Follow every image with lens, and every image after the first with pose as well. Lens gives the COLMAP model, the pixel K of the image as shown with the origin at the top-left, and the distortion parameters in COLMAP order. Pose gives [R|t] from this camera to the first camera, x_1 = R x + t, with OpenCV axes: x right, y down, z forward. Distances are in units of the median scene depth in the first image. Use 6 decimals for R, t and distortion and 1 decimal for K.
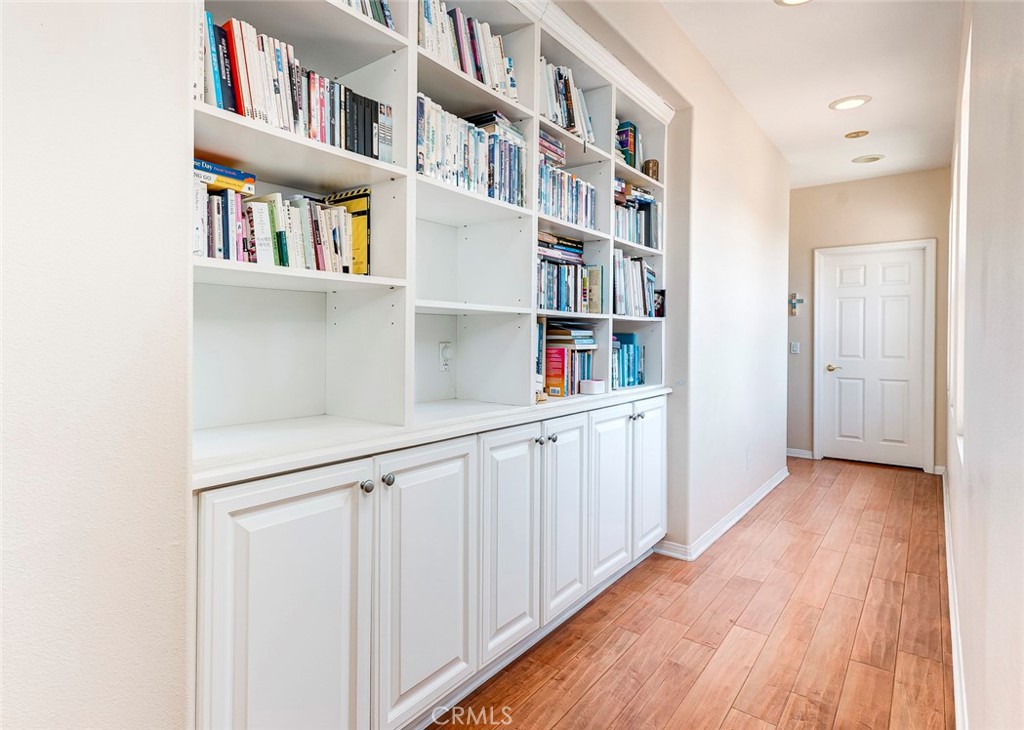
lens RADIAL K [[545.6, 0, 493.2], [0, 545.6, 342.7], [0, 0, 1]] dist [0.021406, 0.000403]
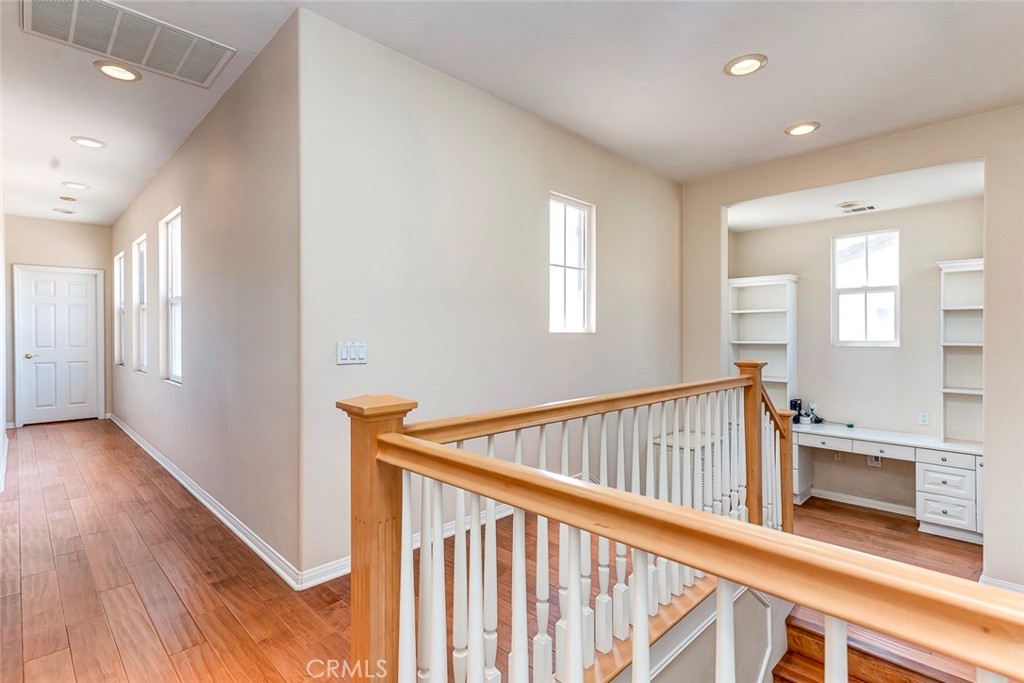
lens RADIAL K [[492.4, 0, 494.7], [0, 492.4, 333.3], [0, 0, 1]] dist [0.006582, -0.000314]
pose [[0.104274, -0.006802, 0.994525, -0.465880], [0.007612, 0.999953, 0.006041, -0.007777], [-0.994520, 0.006940, 0.104321, -0.244238]]
